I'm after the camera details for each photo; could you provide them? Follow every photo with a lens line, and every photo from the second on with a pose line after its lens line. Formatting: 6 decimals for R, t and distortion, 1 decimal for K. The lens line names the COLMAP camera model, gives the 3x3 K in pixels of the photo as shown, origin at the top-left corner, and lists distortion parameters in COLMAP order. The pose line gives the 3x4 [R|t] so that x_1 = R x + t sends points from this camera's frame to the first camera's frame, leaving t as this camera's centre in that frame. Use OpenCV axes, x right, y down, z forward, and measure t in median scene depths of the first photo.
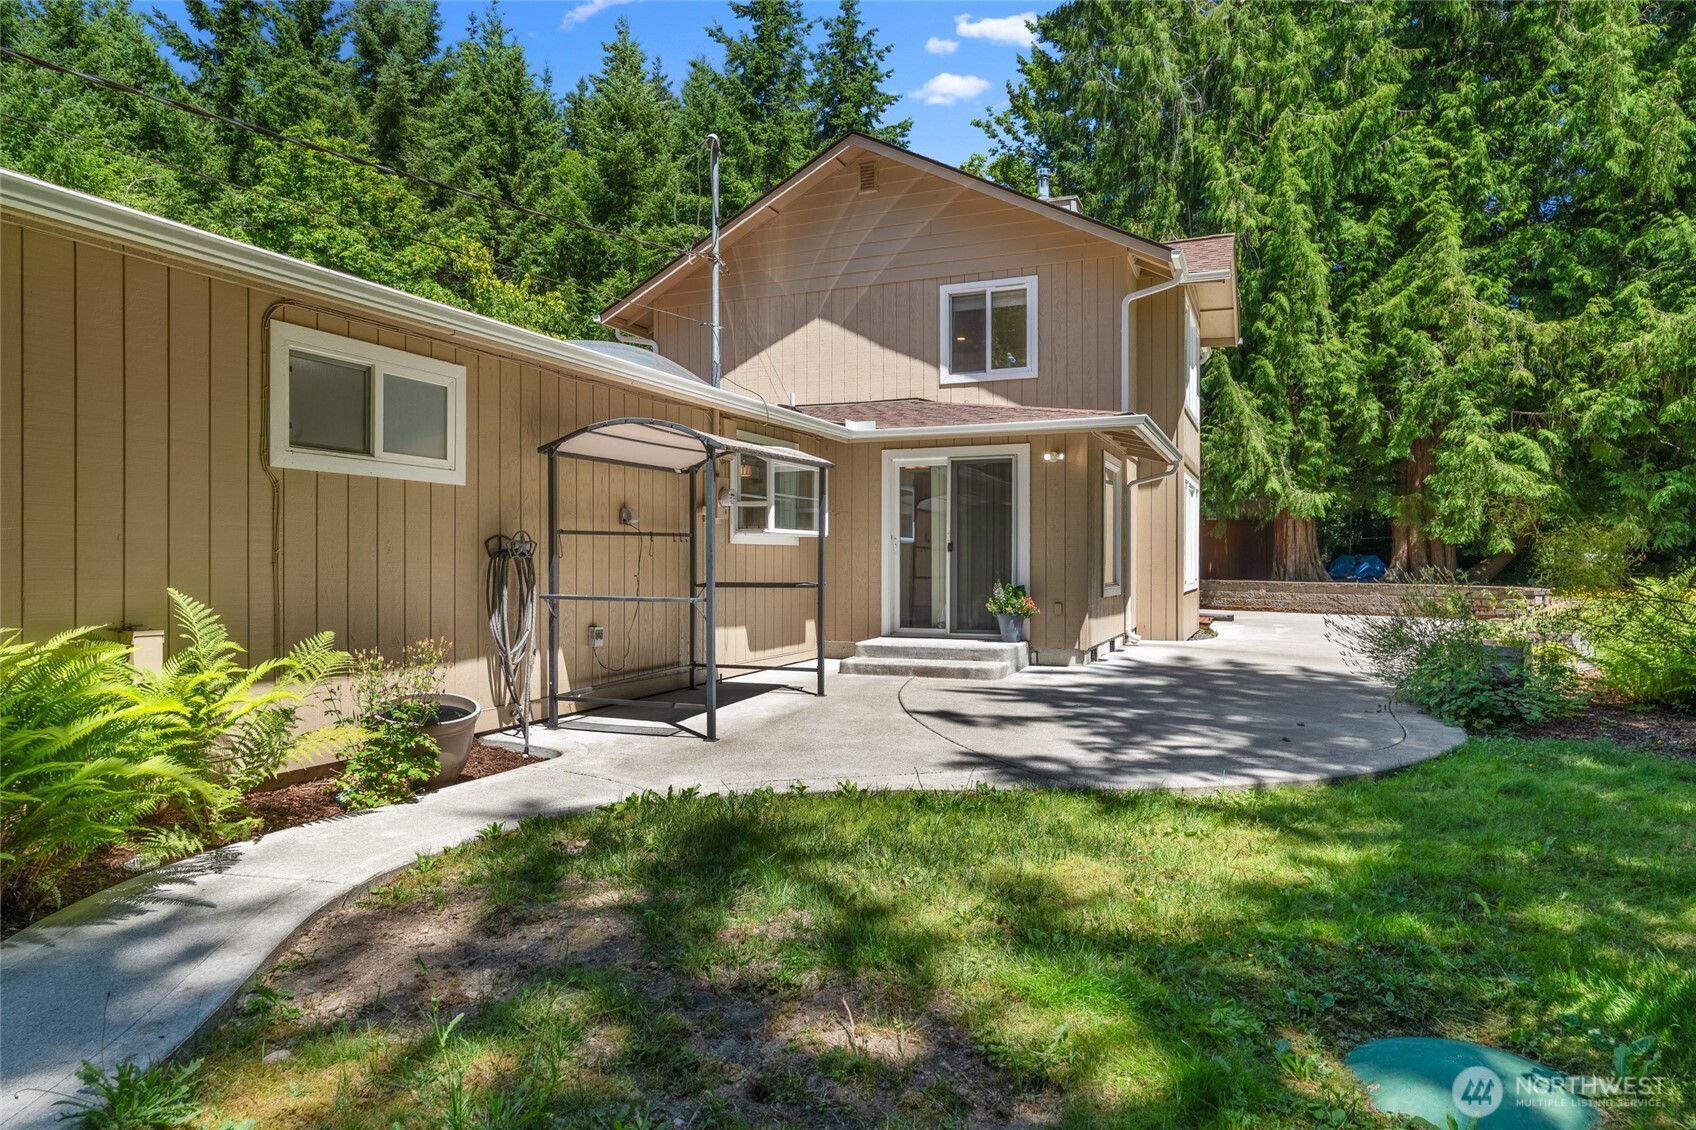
lens RADIAL K [[1054.1, 0, 848.0], [0, 1054.1, 565.0], [0, 0, 1]] dist [0.009451, -0.002683]
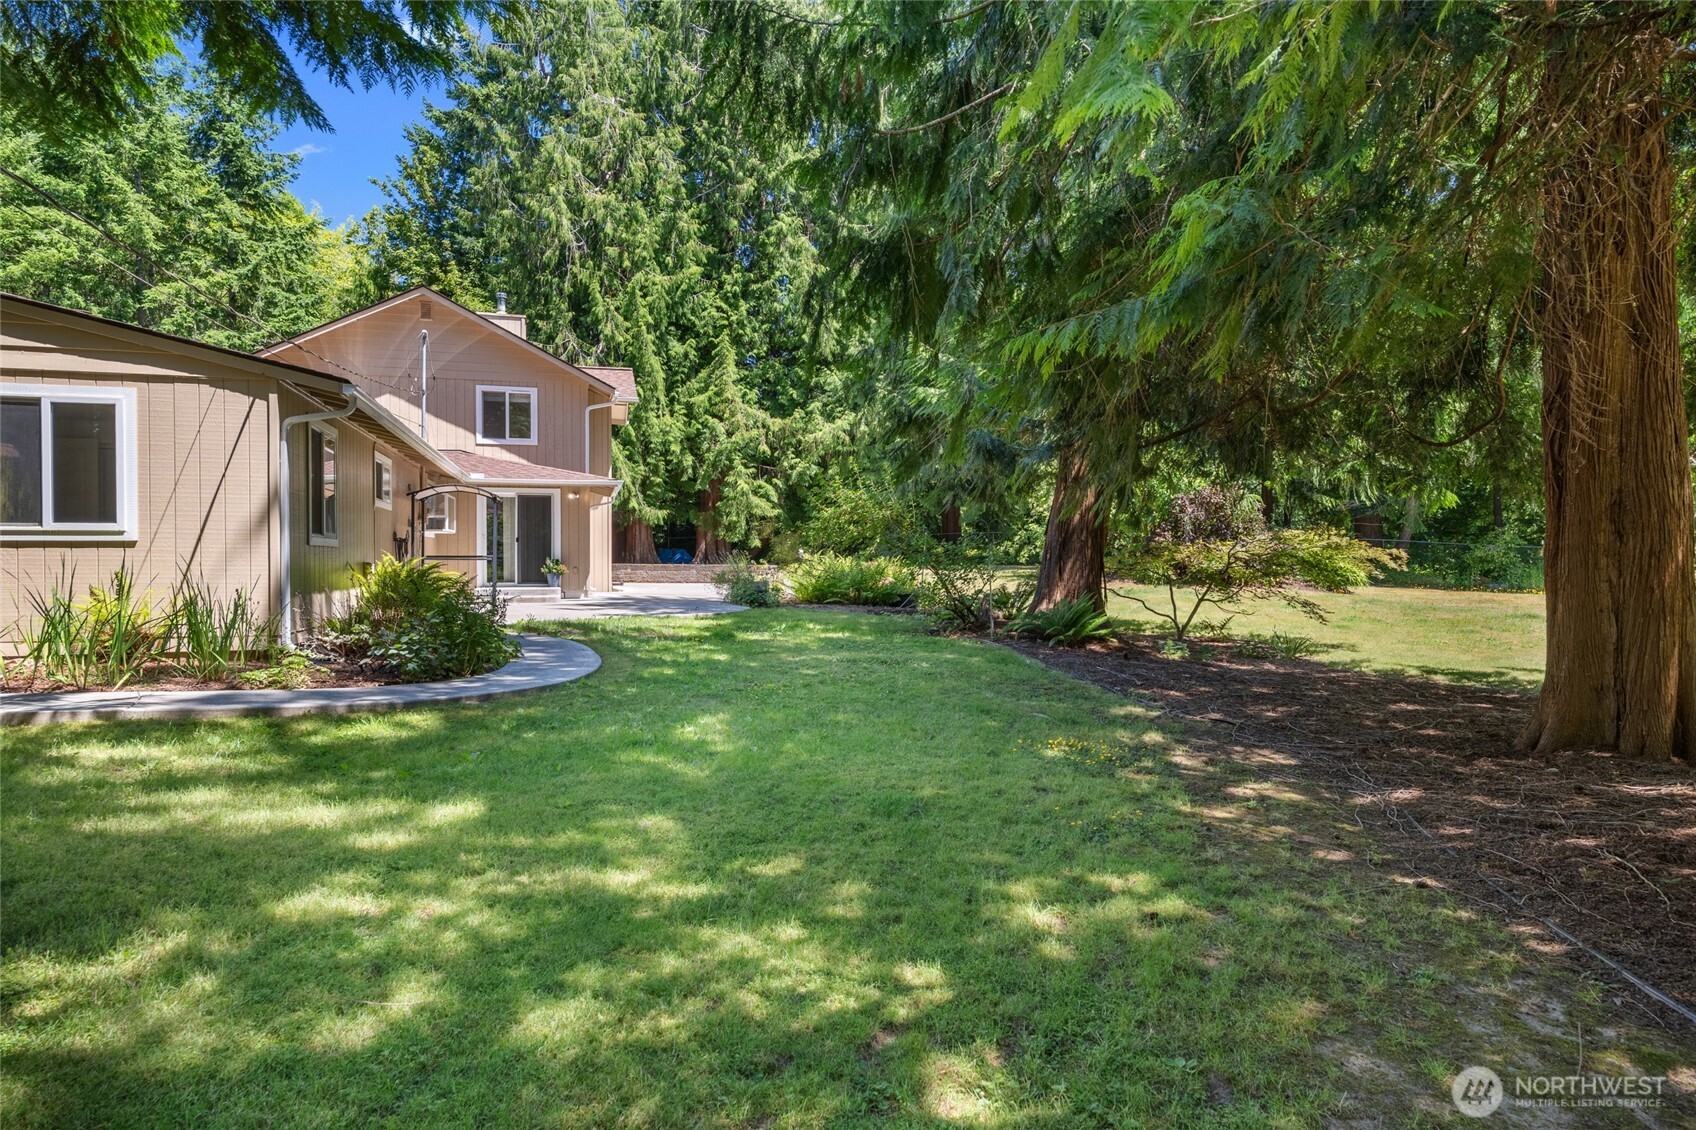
lens RADIAL K [[1054.1, 0, 848.0], [0, 1054.1, 565.0], [0, 0, 1]] dist [0.009451, -0.002683]
pose [[0.796187, -0.000916, 0.605050, -0.307394], [-0.000741, 0.999997, 0.002489, 0.012500], [-0.605050, -0.002431, 0.796184, -0.471927]]
